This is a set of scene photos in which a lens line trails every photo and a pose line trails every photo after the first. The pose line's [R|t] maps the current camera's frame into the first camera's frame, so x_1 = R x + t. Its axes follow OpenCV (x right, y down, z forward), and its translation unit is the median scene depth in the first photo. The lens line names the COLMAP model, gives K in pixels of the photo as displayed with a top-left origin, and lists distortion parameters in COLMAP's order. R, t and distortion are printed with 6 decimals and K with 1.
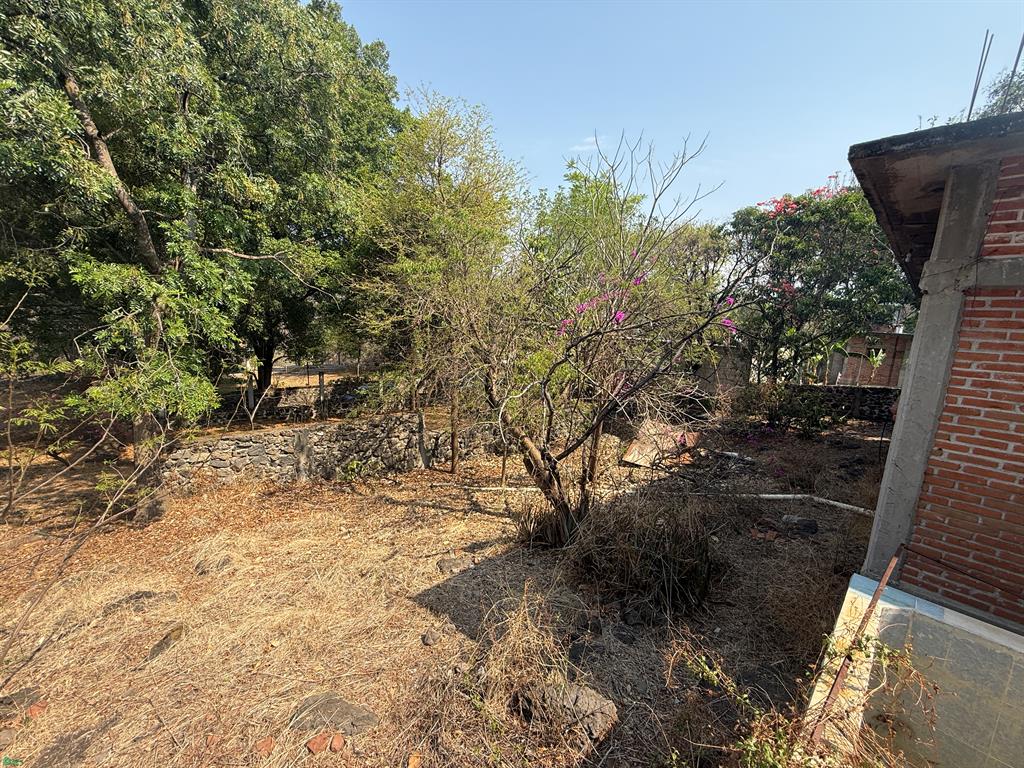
lens RADIAL K [[411.5, 0, 505.1], [0, 411.5, 383.8], [0, 0, 1]] dist [0.001091, 0.000074]
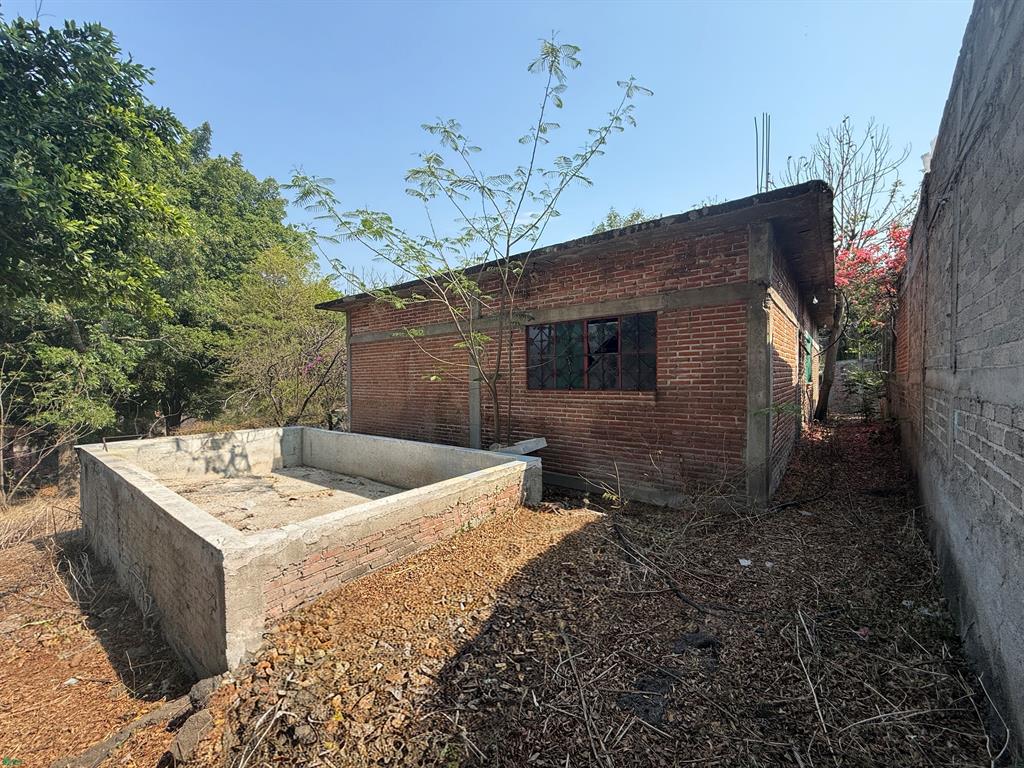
lens RADIAL K [[411.5, 0, 513.6], [0, 411.5, 385.3], [0, 0, 1]] dist [0.001091, 0.000074]
pose [[0.990179, -0.053493, 0.129164, 1.029523], [0.070292, 0.989121, -0.129223, 0.317155], [-0.120846, 0.137033, 0.983167, -1.290767]]
